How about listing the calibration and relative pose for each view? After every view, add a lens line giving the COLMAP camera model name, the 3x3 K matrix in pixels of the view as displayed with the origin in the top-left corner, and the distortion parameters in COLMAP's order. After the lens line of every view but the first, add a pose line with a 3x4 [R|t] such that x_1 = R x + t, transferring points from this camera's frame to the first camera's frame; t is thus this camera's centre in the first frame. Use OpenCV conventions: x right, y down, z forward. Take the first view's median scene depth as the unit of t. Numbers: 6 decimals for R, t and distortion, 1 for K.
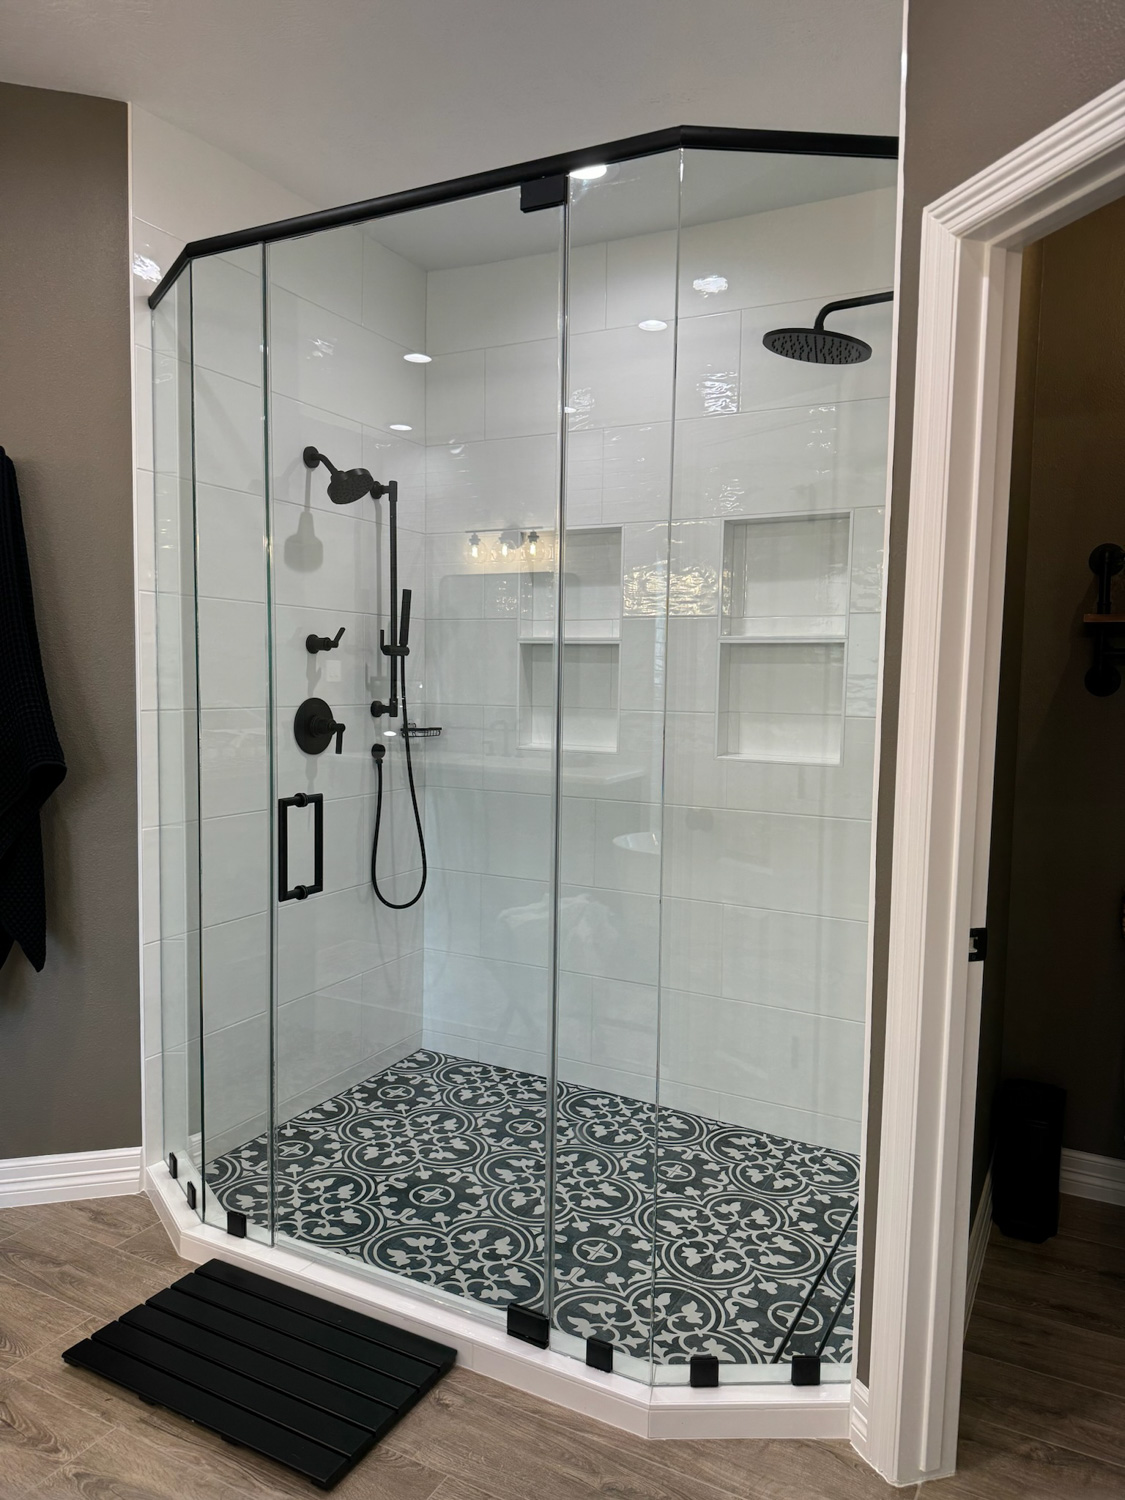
lens RADIAL K [[1059.5, 0, 564.3], [0, 1059.5, 753.4], [0, 0, 1]] dist [0.084462, -0.132080]
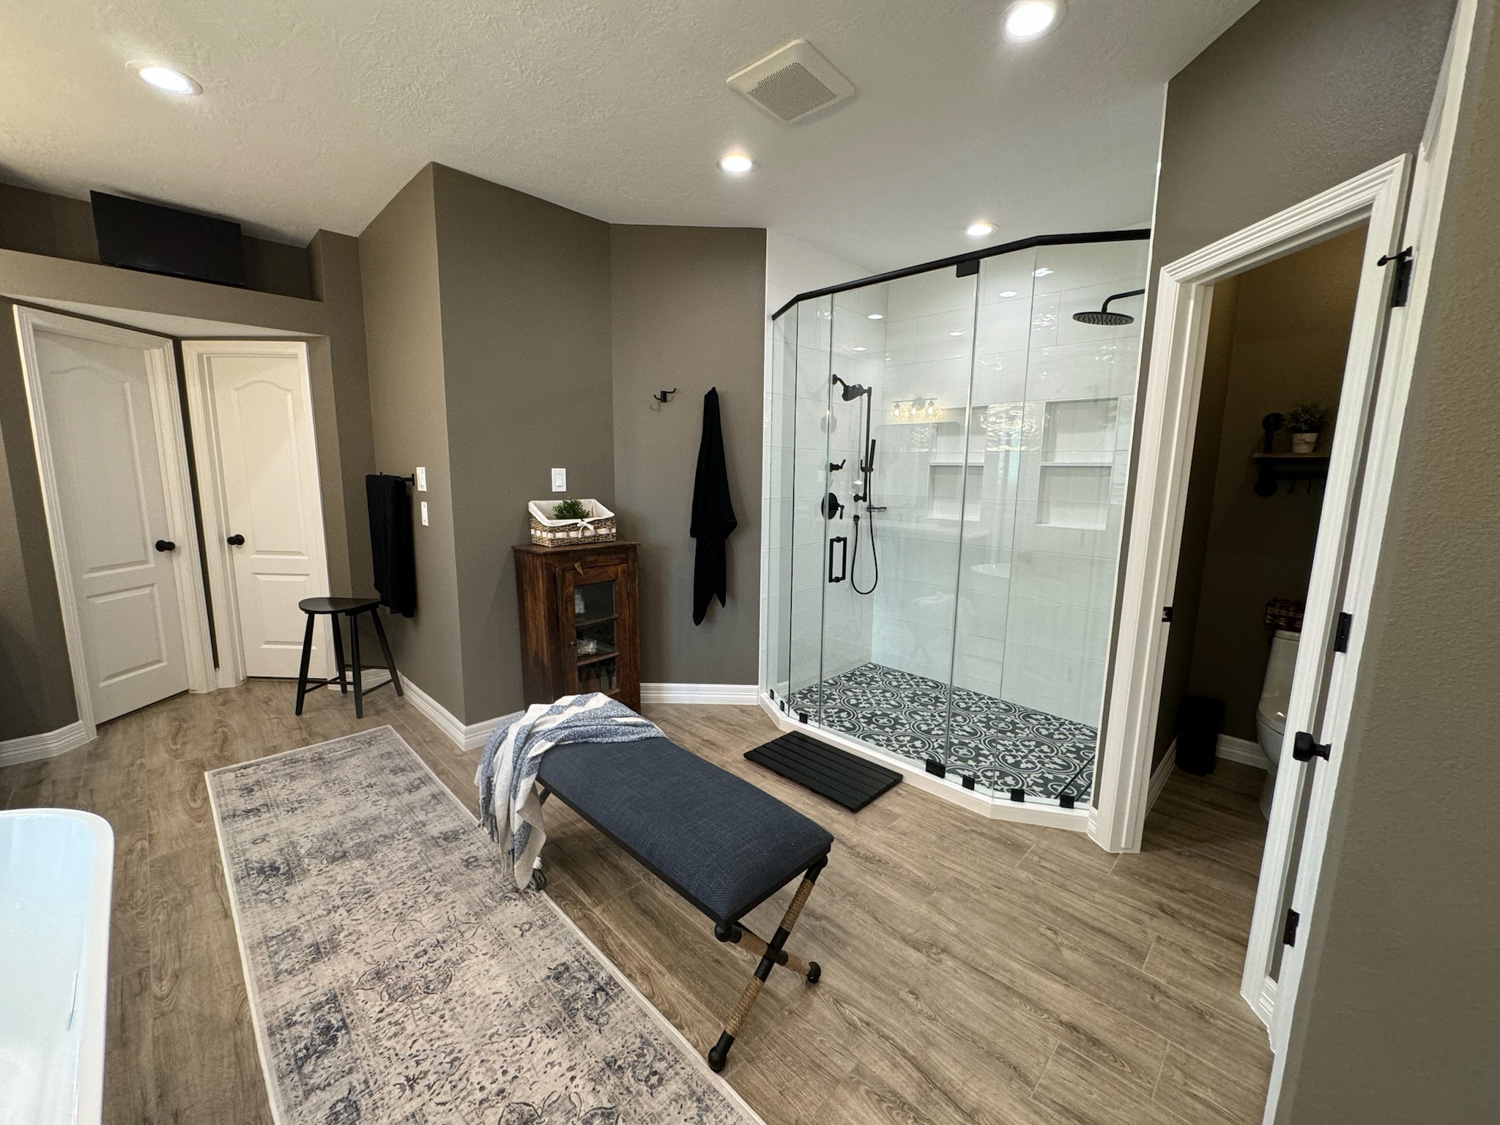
lens RADIAL K [[603.4, 0, 747.0], [0, 603.4, 562.1], [0, 0, 1]] dist [-0.003280, -0.000149]
pose [[0.958284, 0.040619, -0.282916, -0.055486], [-0.020299, 0.997023, 0.074390, -0.000249], [0.285095, -0.065544, 0.956256, -0.252552]]
